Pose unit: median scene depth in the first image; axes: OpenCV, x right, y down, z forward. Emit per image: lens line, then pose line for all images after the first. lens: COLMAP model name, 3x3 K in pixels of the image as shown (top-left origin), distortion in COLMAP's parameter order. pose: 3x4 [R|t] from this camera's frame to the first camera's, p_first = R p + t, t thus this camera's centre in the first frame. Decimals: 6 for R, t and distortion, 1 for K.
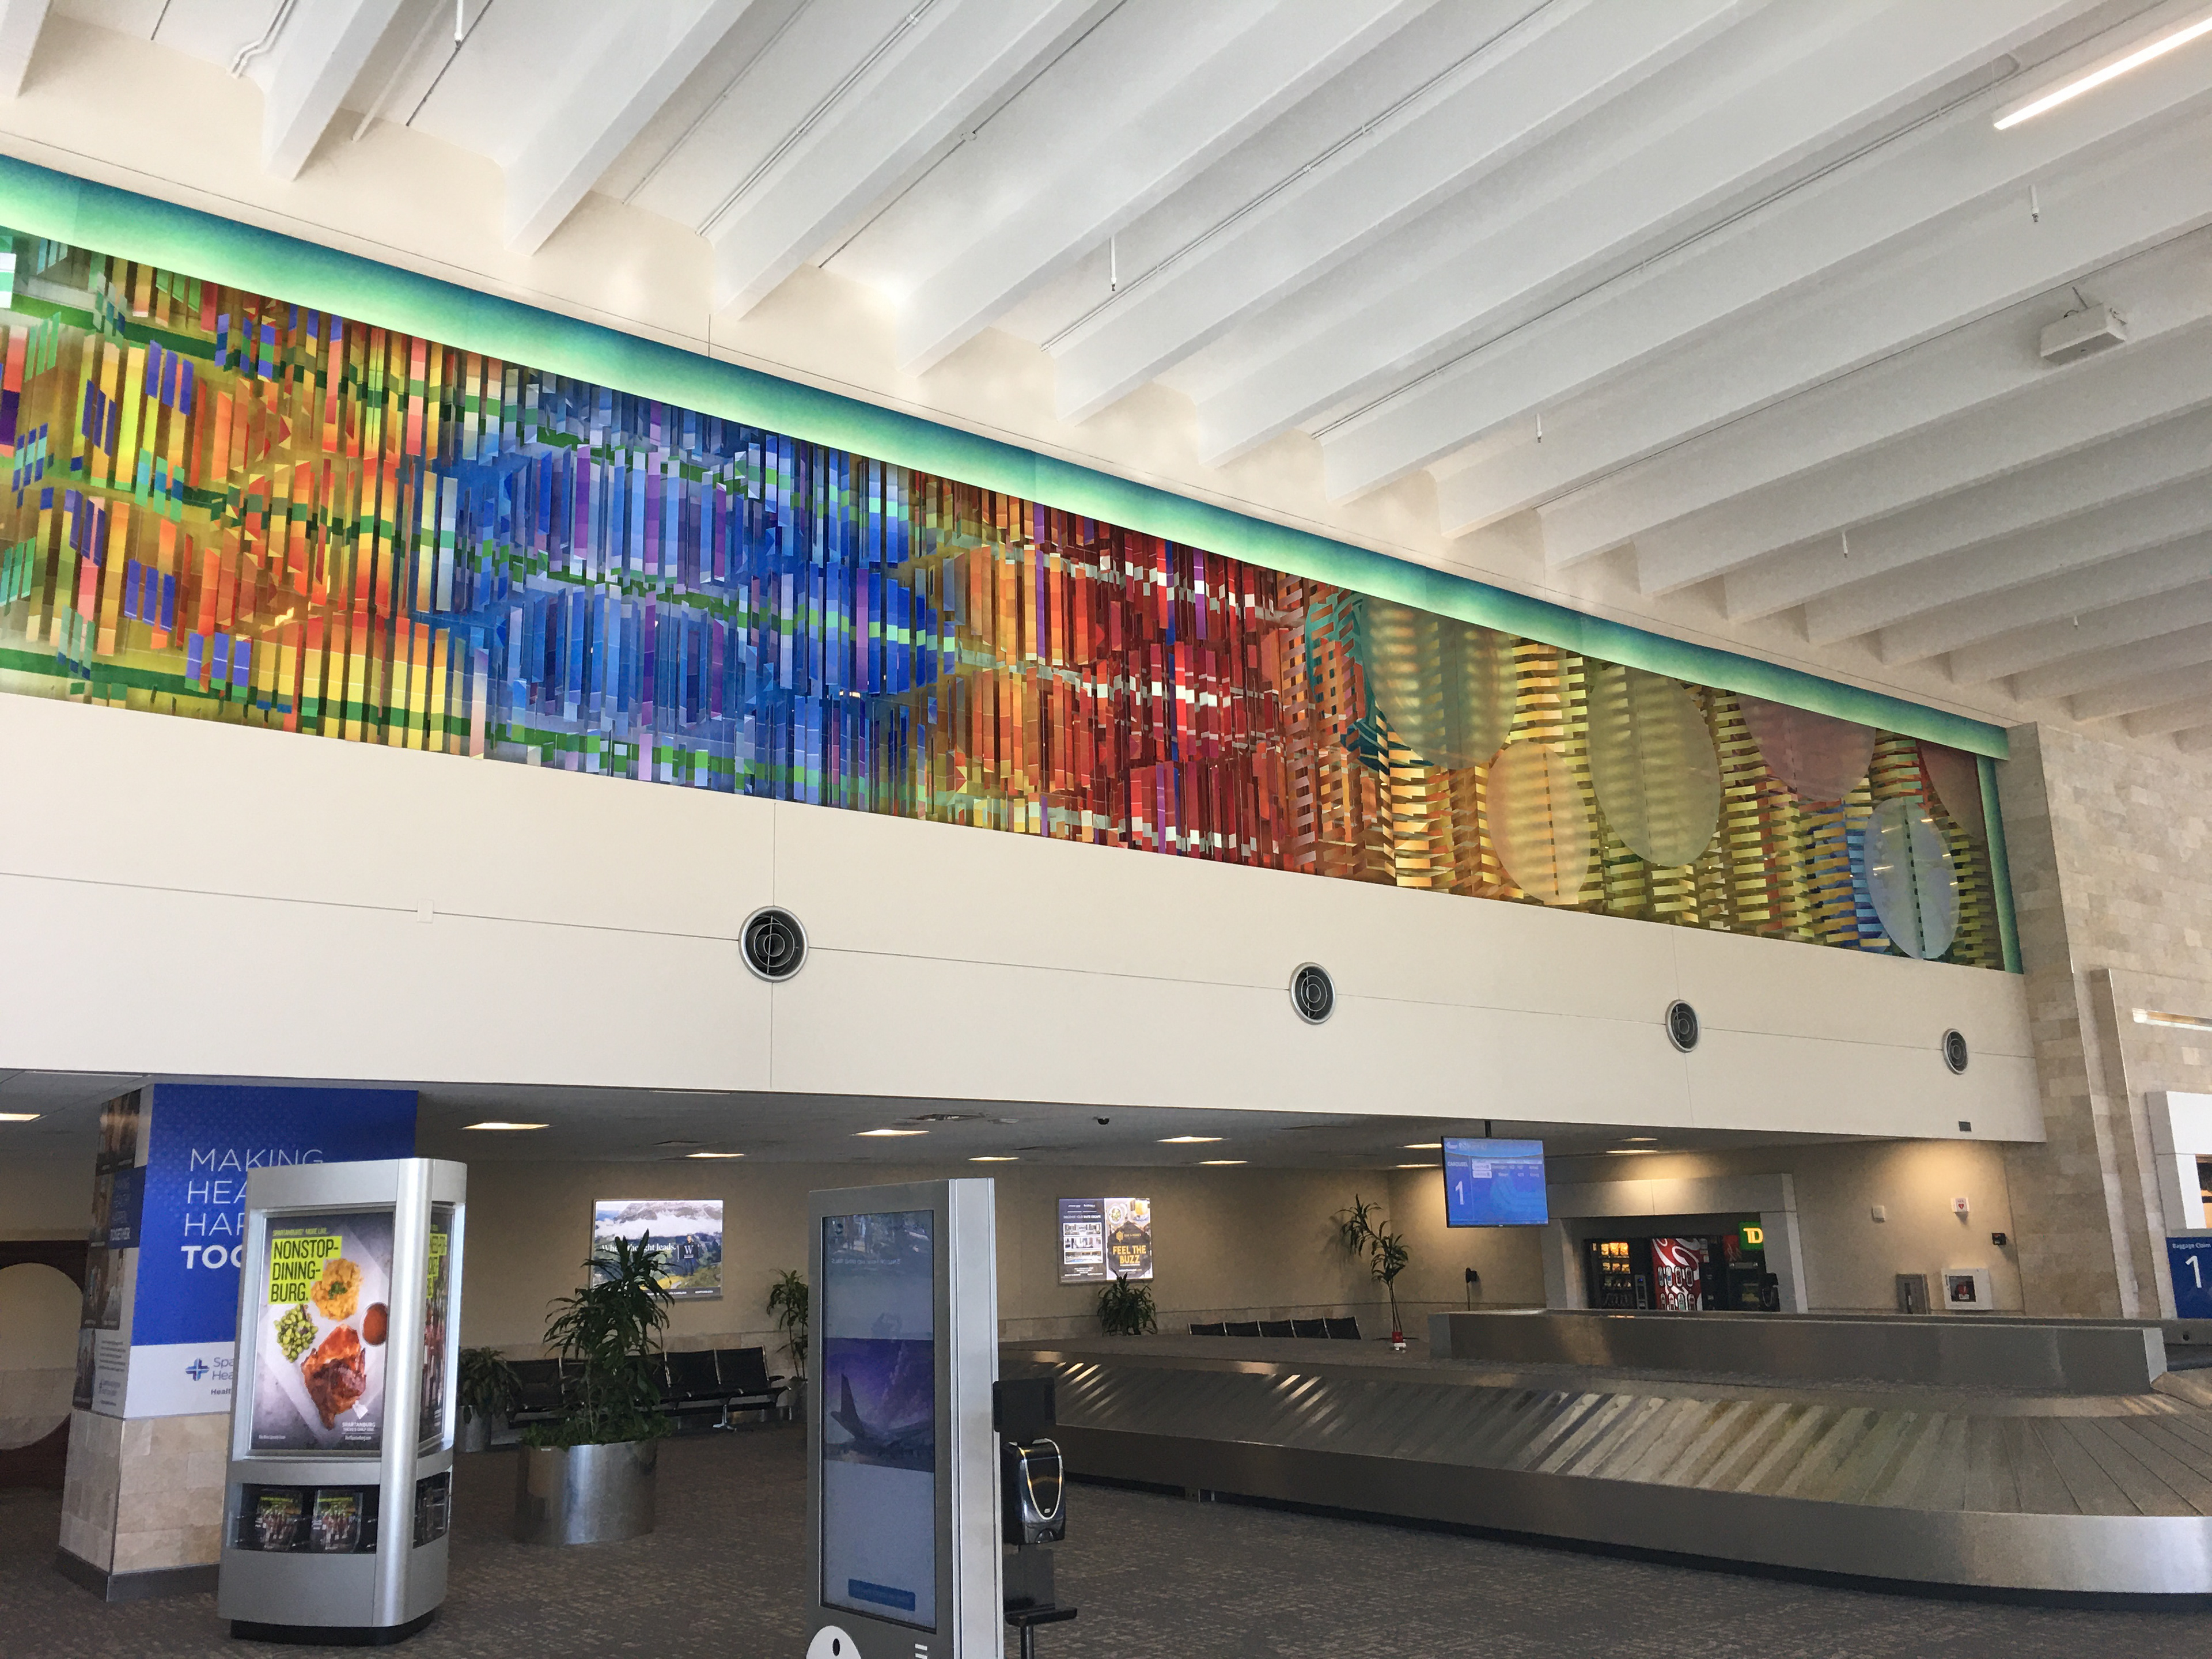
lens RADIAL K [[1865.8, 0, 1093.6], [0, 1865.8, 831.5], [0, 0, 1]] dist [0.052833, -0.043682]
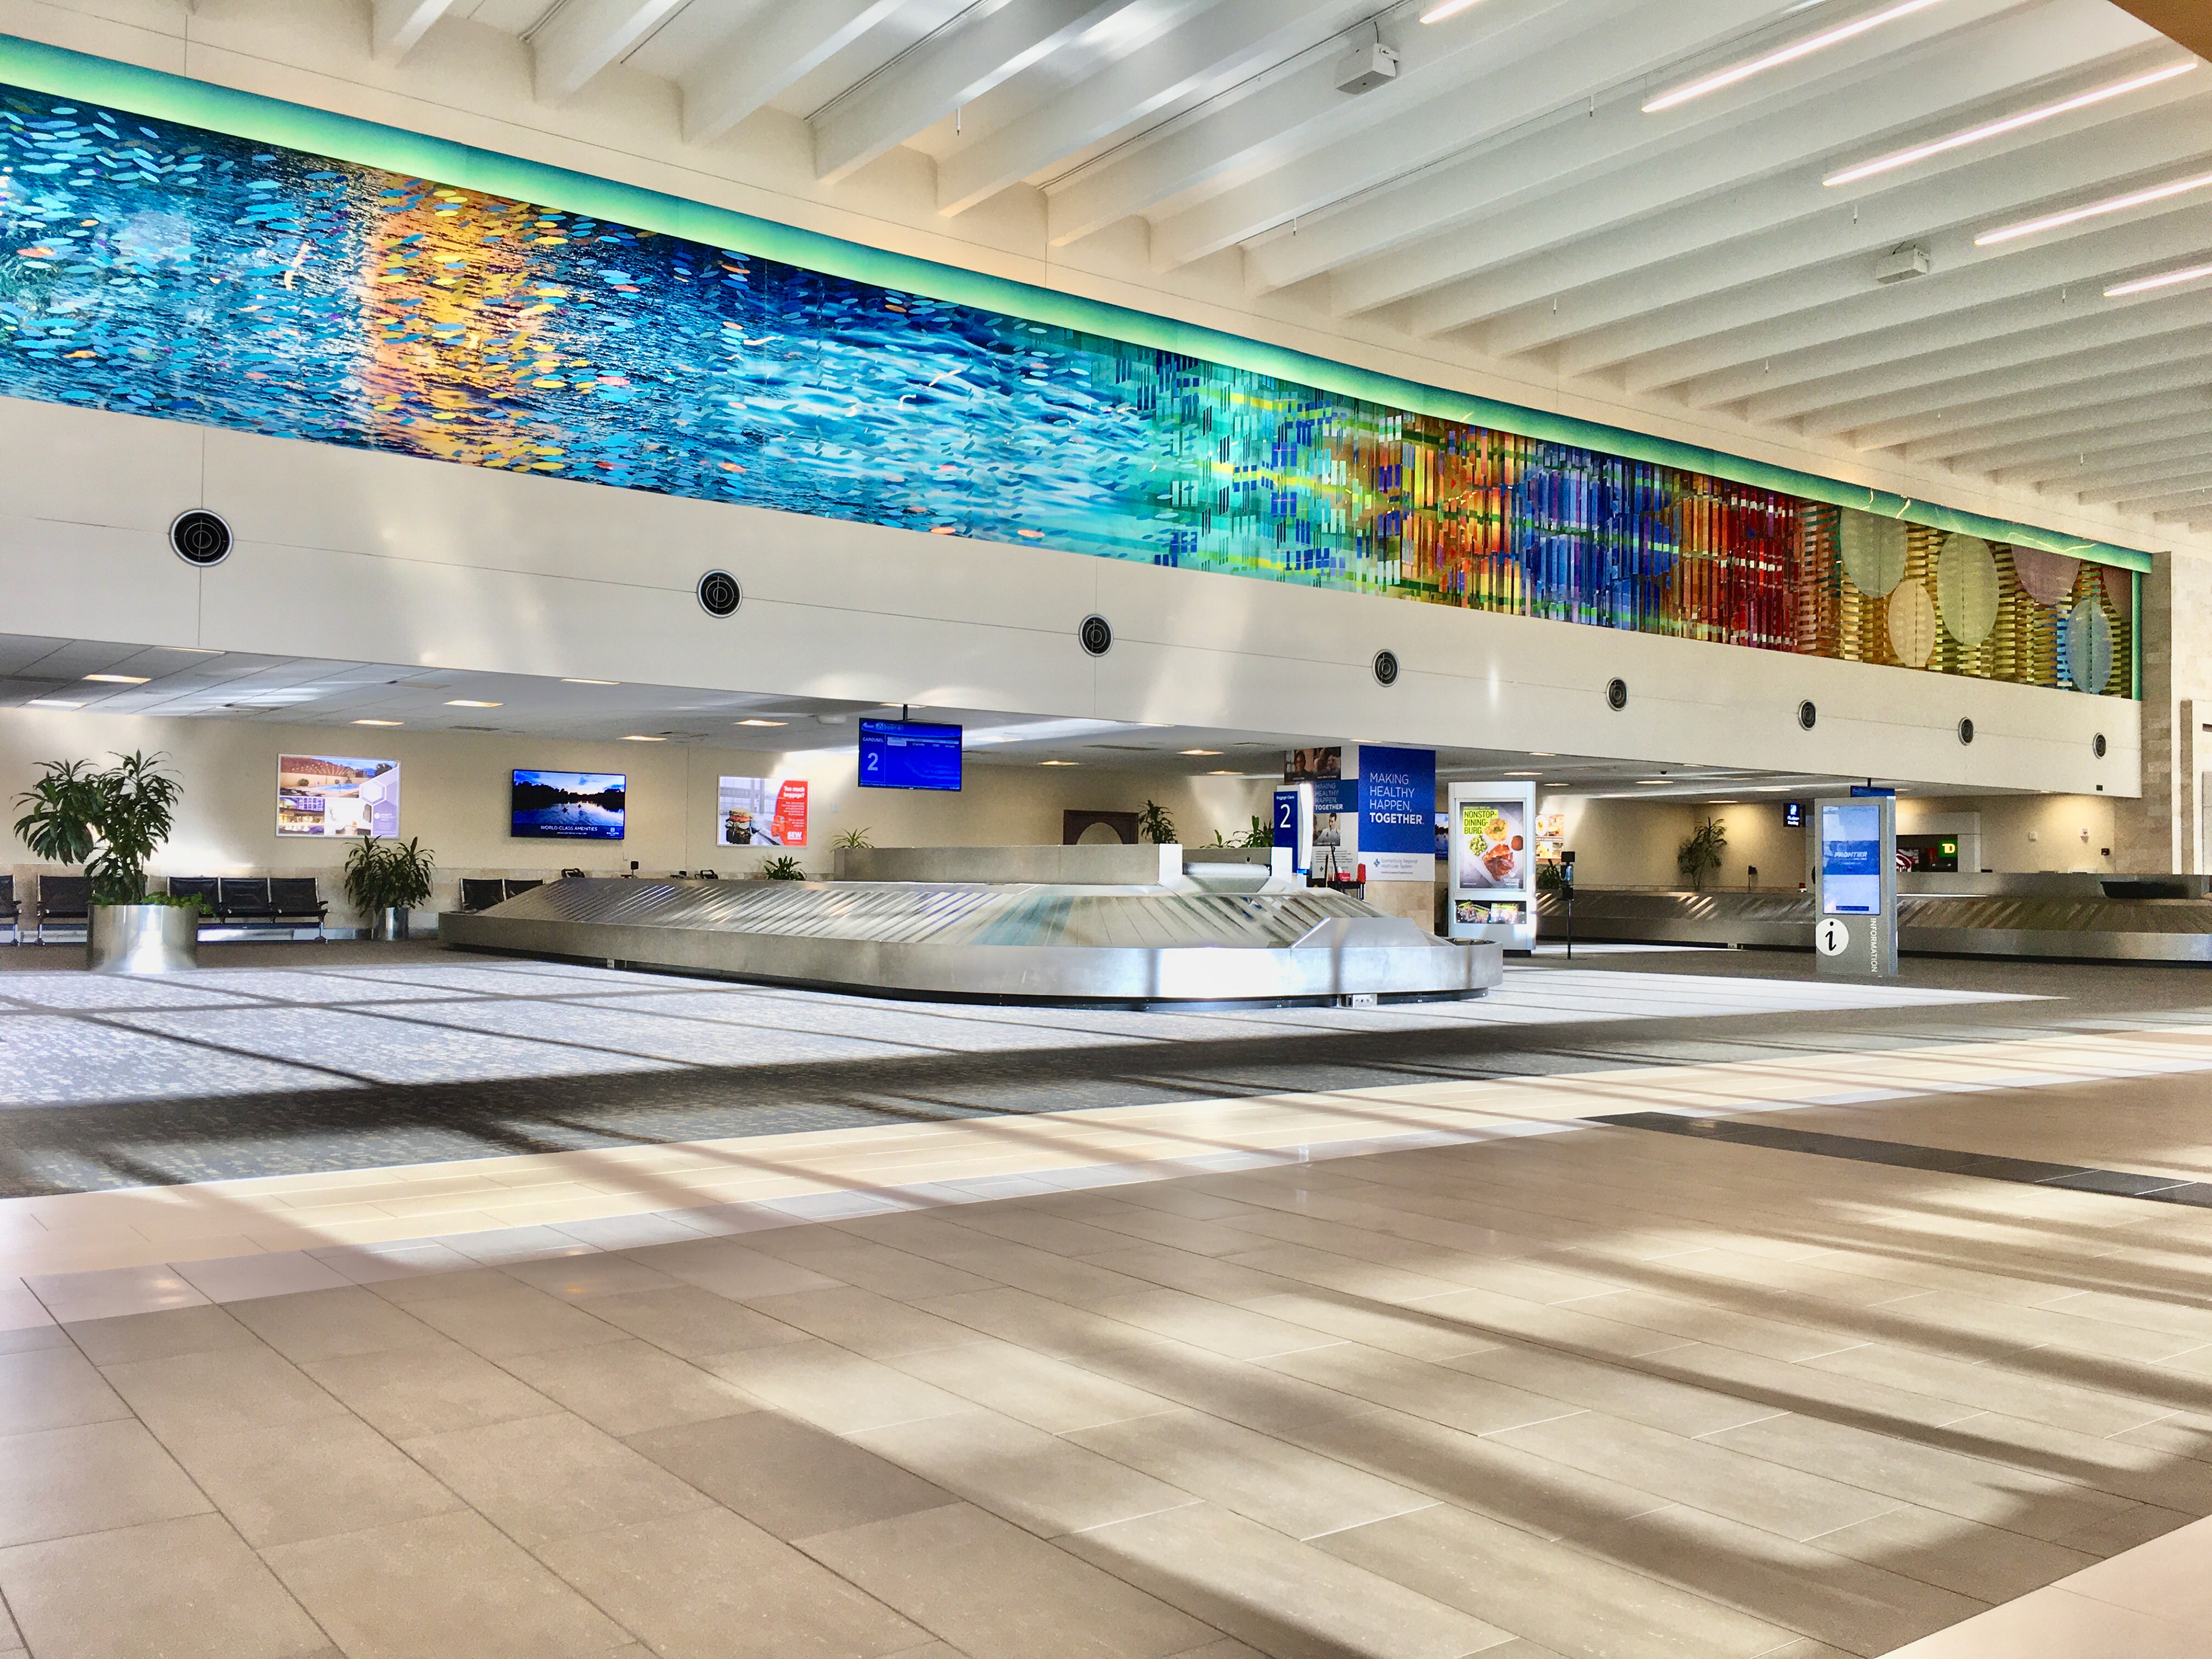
lens RADIAL K [[1865.8, 0, 1106.2], [0, 1865.8, 840.2], [0, 0, 1]] dist [0.052833, -0.043682]
pose [[0.999369, 0.034952, -0.006275, -0.592103], [-0.032995, 0.979282, 0.199795, -0.153784], [0.013128, -0.199462, 0.979818, -0.983214]]
